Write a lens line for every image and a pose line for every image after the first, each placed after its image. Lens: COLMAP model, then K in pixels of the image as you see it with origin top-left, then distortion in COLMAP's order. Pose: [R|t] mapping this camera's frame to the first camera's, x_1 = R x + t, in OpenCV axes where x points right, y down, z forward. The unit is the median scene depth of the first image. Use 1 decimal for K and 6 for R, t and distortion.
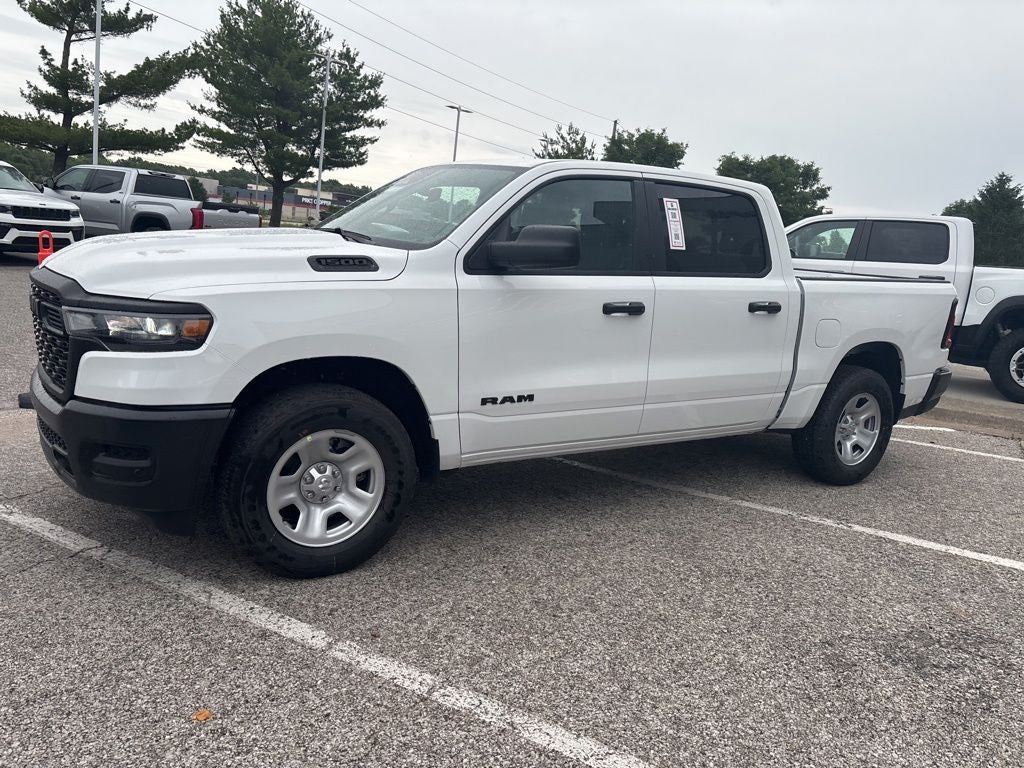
lens RADIAL K [[773.9, 0, 509.3], [0, 773.9, 389.6], [0, 0, 1]] dist [0.040490, -0.048652]
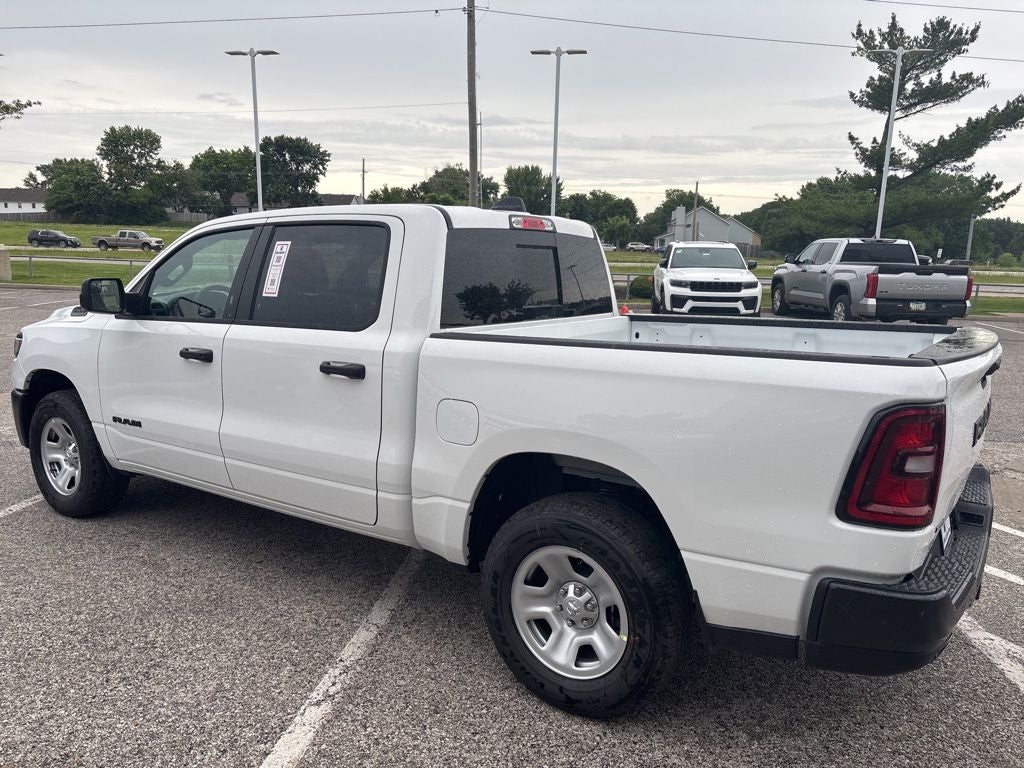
lens RADIAL K [[775.3, 0, 512.3], [0, 775.3, 399.1], [0, 0, 1]] dist [0.037472, -0.045886]
pose [[0.383404, 0.090756, -0.919111, 1.043625], [-0.164841, 0.985906, 0.028589, -0.120882], [0.908751, 0.140545, 0.392961, 0.819787]]
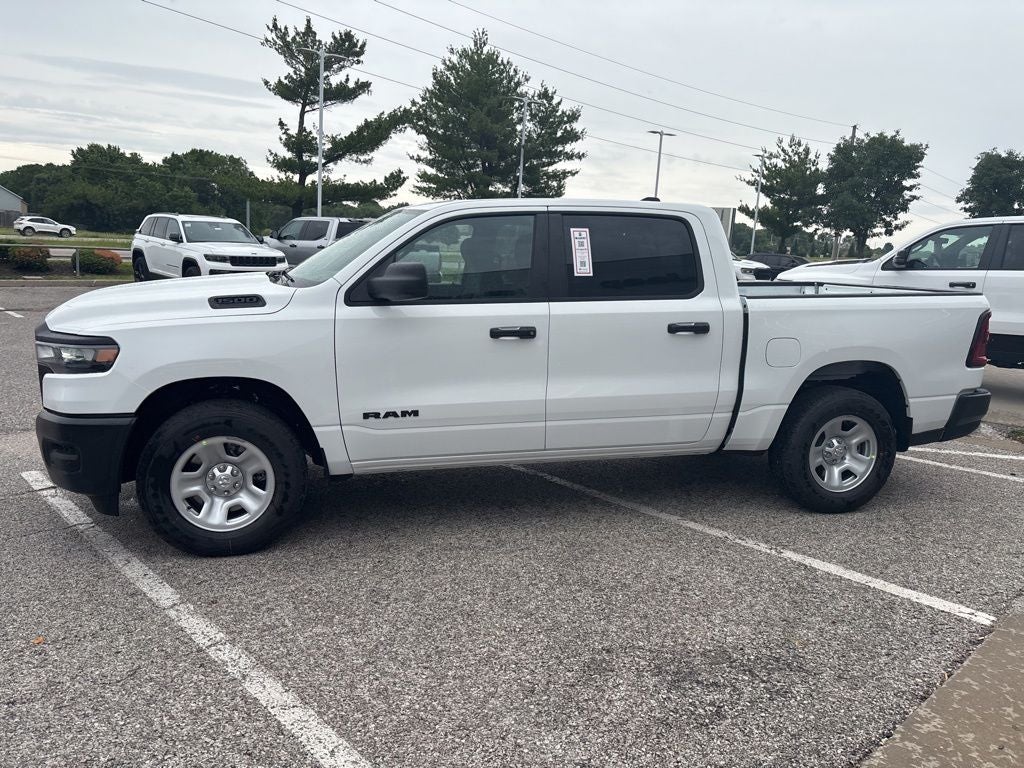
lens RADIAL K [[773.9, 0, 509.3], [0, 773.9, 389.6], [0, 0, 1]] dist [0.040490, -0.048652]
pose [[0.951980, 0.001433, -0.306158, 0.396597], [-0.010914, 0.999512, -0.029259, 0.005840], [0.305966, 0.031195, 0.951531, -0.026856]]
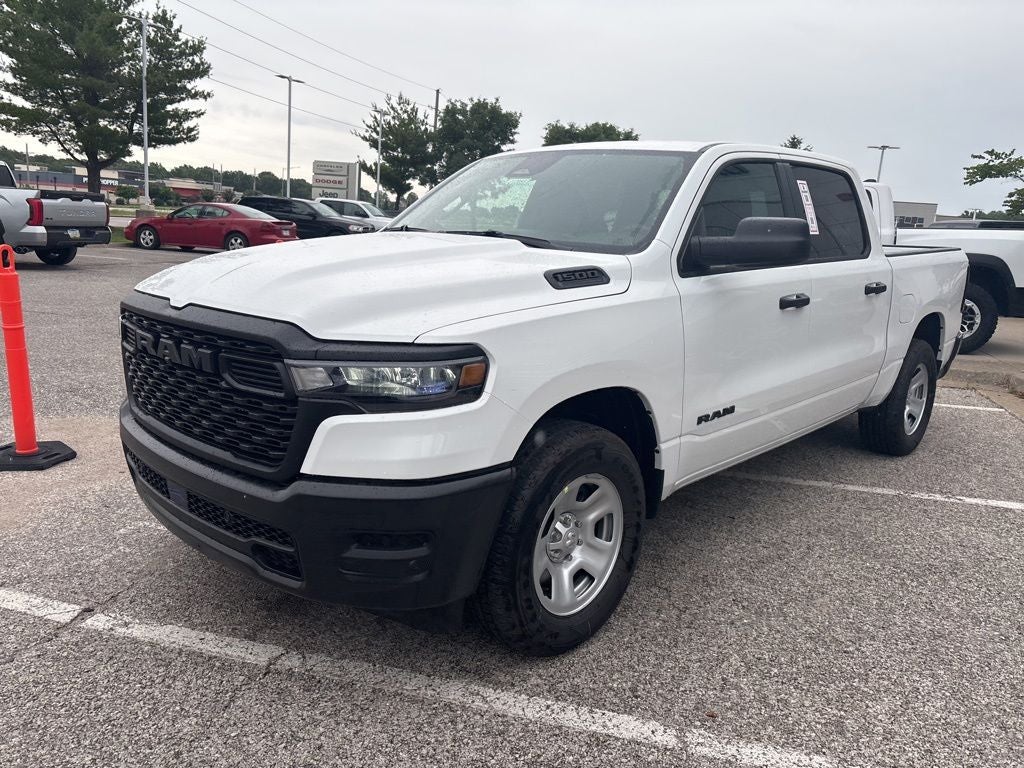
lens RADIAL K [[773.9, 0, 509.3], [0, 773.9, 389.6], [0, 0, 1]] dist [0.040490, -0.048652]
pose [[0.971538, -0.091319, 0.218576, -0.329443], [0.083523, 0.995504, 0.044667, -0.058497], [-0.221672, -0.025139, 0.974797, 0.137098]]
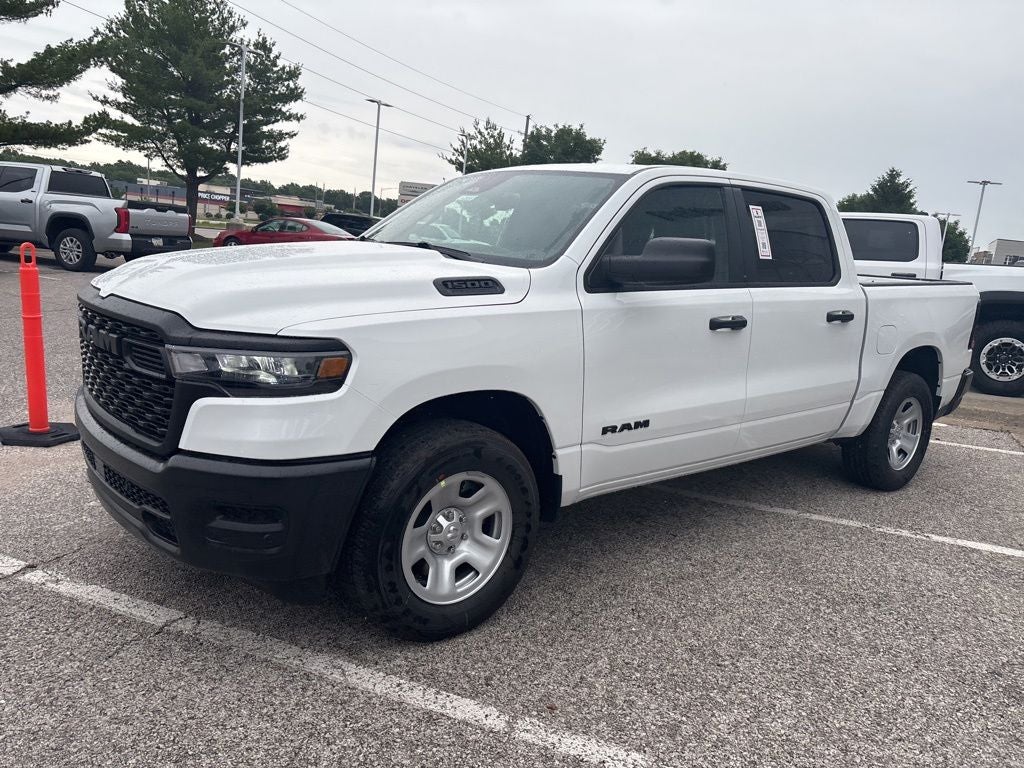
lens RADIAL K [[773.9, 0, 509.3], [0, 773.9, 389.6], [0, 0, 1]] dist [0.040490, -0.048652]
pose [[0.992800, -0.031875, 0.115465, -0.188988], [0.031080, 0.999479, 0.008680, -0.033908], [-0.115681, -0.005029, 0.993274, 0.076073]]
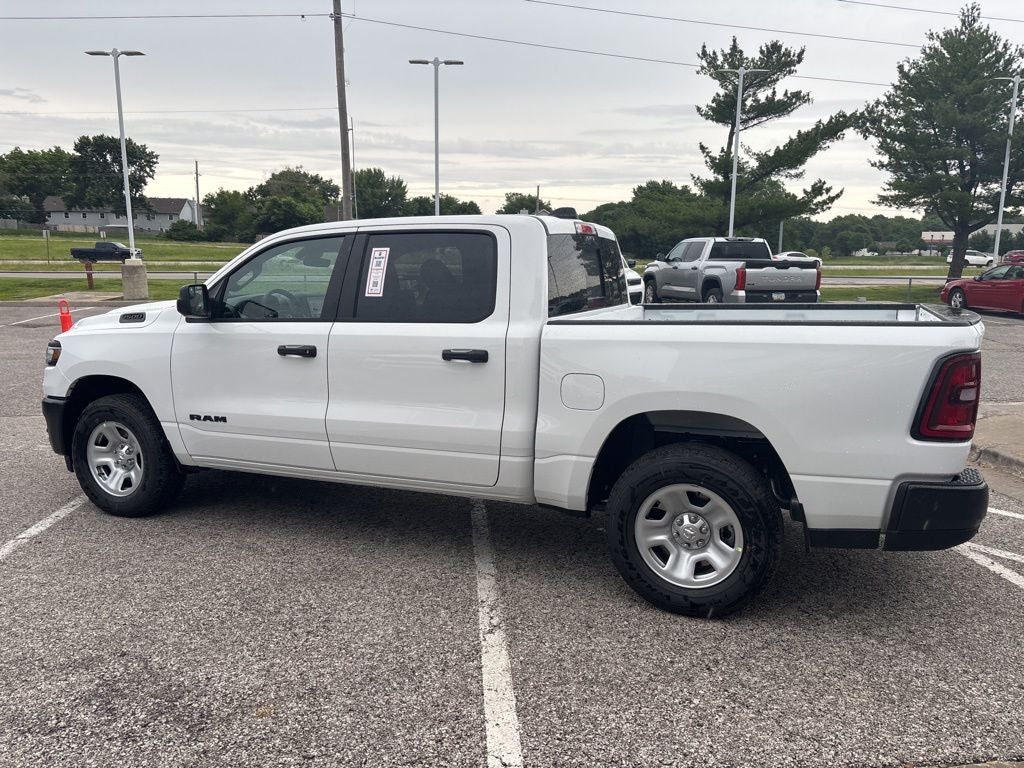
lens RADIAL K [[773.9, 0, 509.3], [0, 773.9, 389.6], [0, 0, 1]] dist [0.040490, -0.048652]
pose [[0.553767, 0.053639, -0.830942, 1.048947], [-0.114656, 0.993329, -0.012289, -0.059075], [0.824740, 0.102078, 0.556223, 0.528067]]
